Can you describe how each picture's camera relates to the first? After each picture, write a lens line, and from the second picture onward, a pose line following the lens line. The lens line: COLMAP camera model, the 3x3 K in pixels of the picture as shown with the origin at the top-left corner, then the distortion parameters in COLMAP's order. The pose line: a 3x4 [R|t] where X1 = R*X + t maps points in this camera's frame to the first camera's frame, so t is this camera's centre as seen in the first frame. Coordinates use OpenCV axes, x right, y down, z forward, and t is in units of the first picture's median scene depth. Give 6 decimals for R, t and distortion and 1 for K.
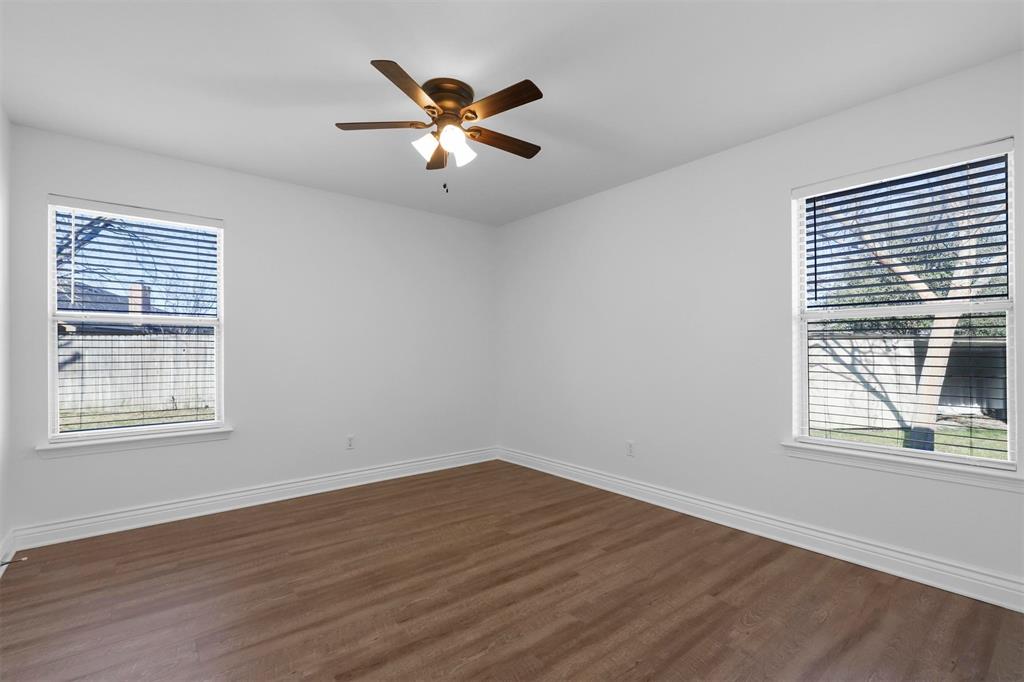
lens RADIAL K [[464.0, 0, 512.0], [0, 464.0, 347.1], [0, 0, 1]] dist [0.000017, -0.000744]
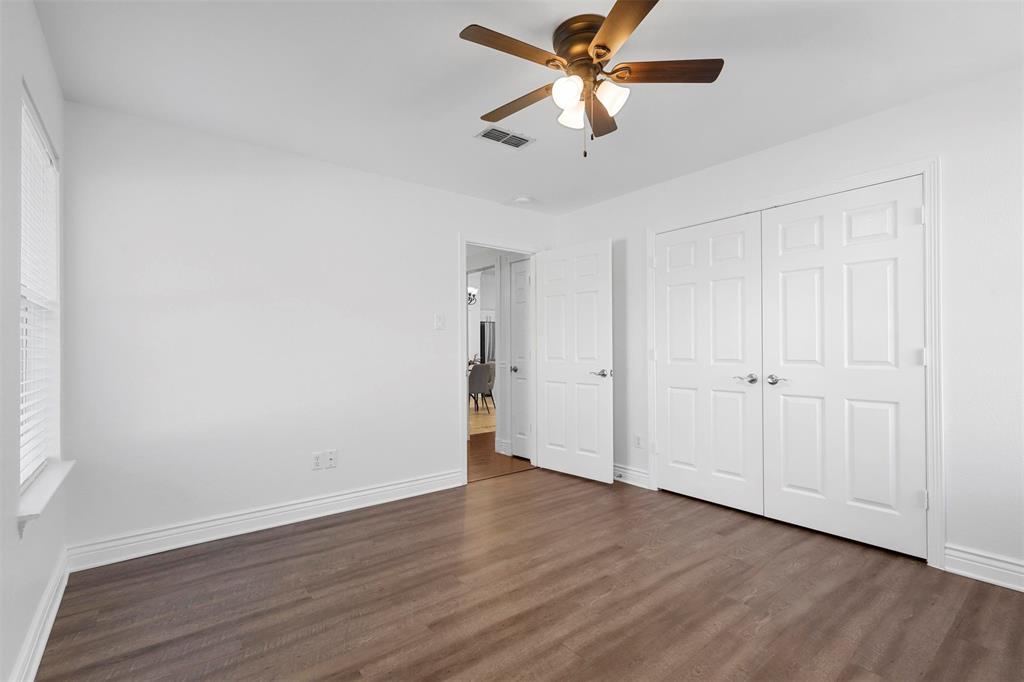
lens RADIAL K [[464.0, 0, 510.0], [0, 464.0, 346.8], [0, 0, 1]] dist [0.000017, -0.000744]
pose [[-0.999666, 0.008990, 0.024231, -0.024851], [0.008605, 0.999836, -0.015957, 0.019876], [-0.024371, -0.015744, -0.999579, 2.032666]]
